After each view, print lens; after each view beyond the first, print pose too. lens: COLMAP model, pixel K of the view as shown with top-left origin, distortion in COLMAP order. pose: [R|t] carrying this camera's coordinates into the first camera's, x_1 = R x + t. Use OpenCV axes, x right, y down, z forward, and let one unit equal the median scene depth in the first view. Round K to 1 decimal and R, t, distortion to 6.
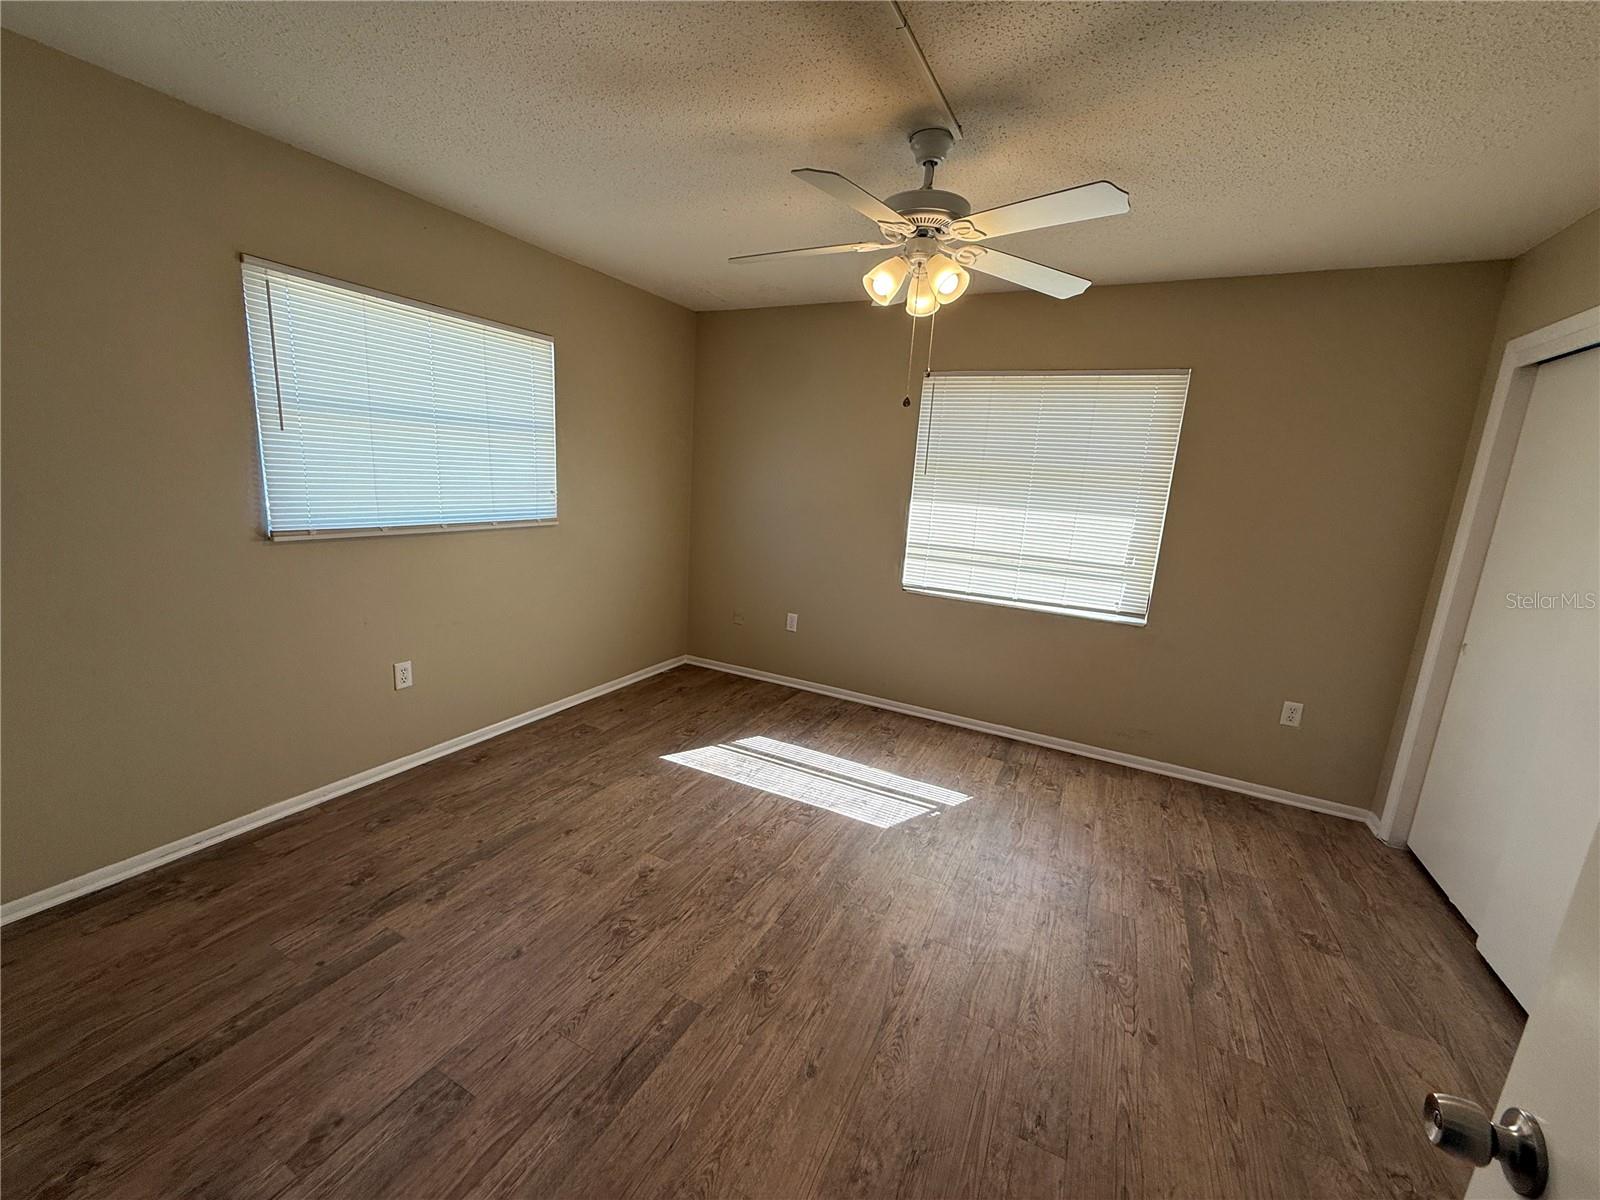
lens RADIAL K [[638.4, 0, 799.0], [0, 638.4, 601.0], [0, 0, 1]] dist [-0.001272, 0.000606]
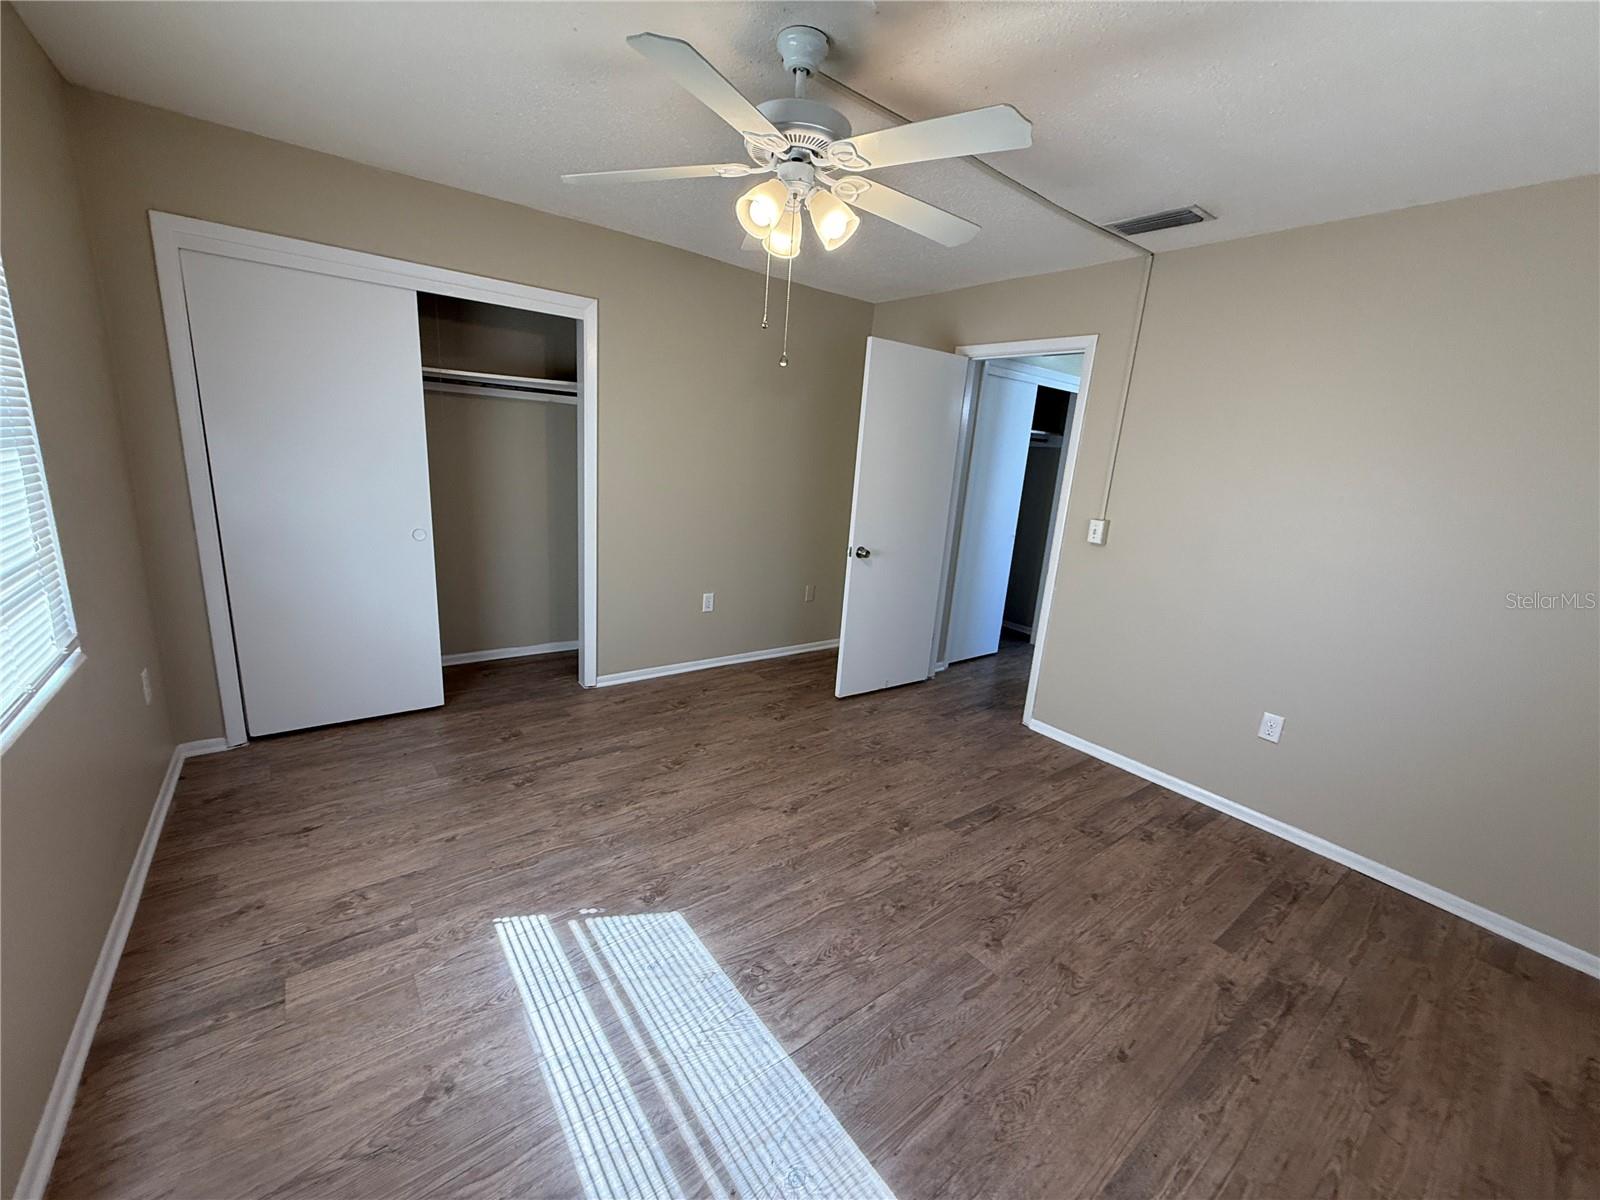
lens RADIAL K [[638.4, 0, 800.2], [0, 638.4, 602.0], [0, 0, 1]] dist [-0.001272, 0.000606]
pose [[-0.894107, -0.227289, 0.385892, -0.235760], [-0.041414, 0.899917, 0.434090, -0.359514], [-0.445934, 0.372142, -0.814035, 1.665258]]
